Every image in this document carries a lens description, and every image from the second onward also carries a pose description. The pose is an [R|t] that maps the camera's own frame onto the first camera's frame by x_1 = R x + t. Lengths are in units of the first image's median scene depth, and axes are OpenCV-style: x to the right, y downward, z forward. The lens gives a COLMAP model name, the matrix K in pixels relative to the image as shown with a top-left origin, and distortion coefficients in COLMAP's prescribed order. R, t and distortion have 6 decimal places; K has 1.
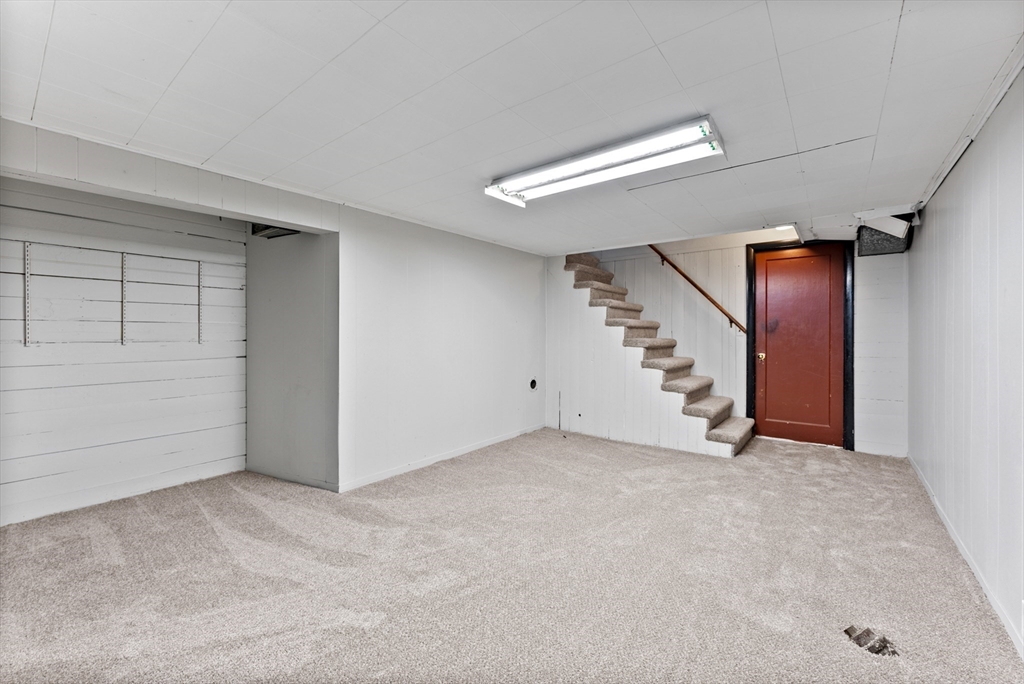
lens RADIAL K [[415.3, 0, 515.6], [0, 415.3, 333.2], [0, 0, 1]] dist [0.001470, -0.001087]
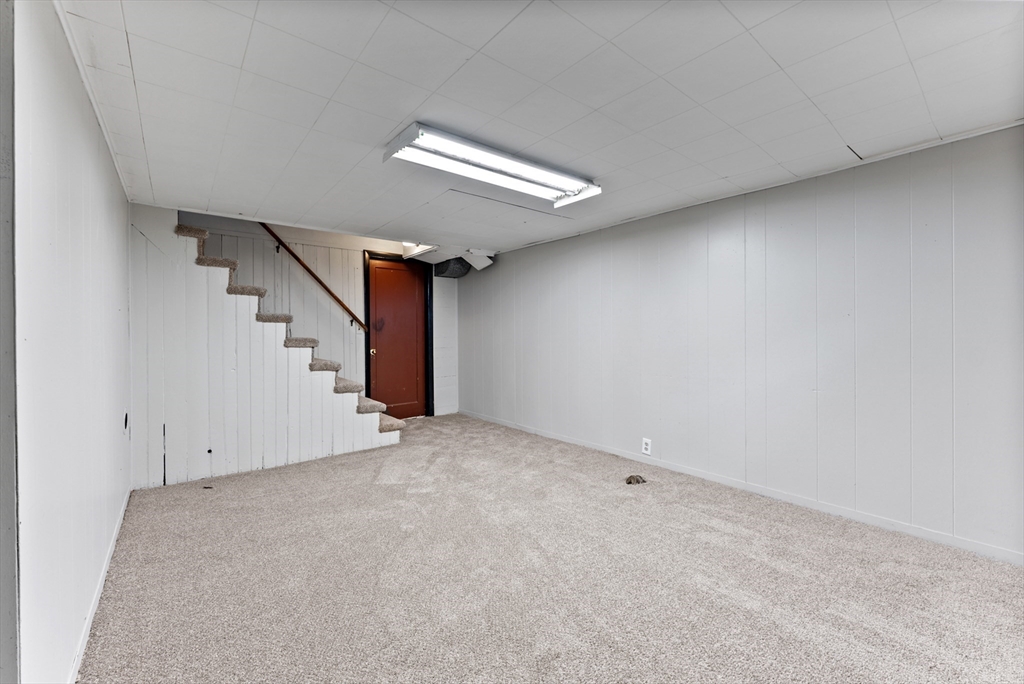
lens RADIAL K [[415.3, 0, 515.0], [0, 415.3, 341.1], [0, 0, 1]] dist [0.001470, -0.001087]
pose [[0.228007, -0.024462, 0.973352, -0.471317], [0.005150, 0.999701, 0.023918, 0.001847], [-0.973646, -0.000440, 0.228064, 0.421342]]
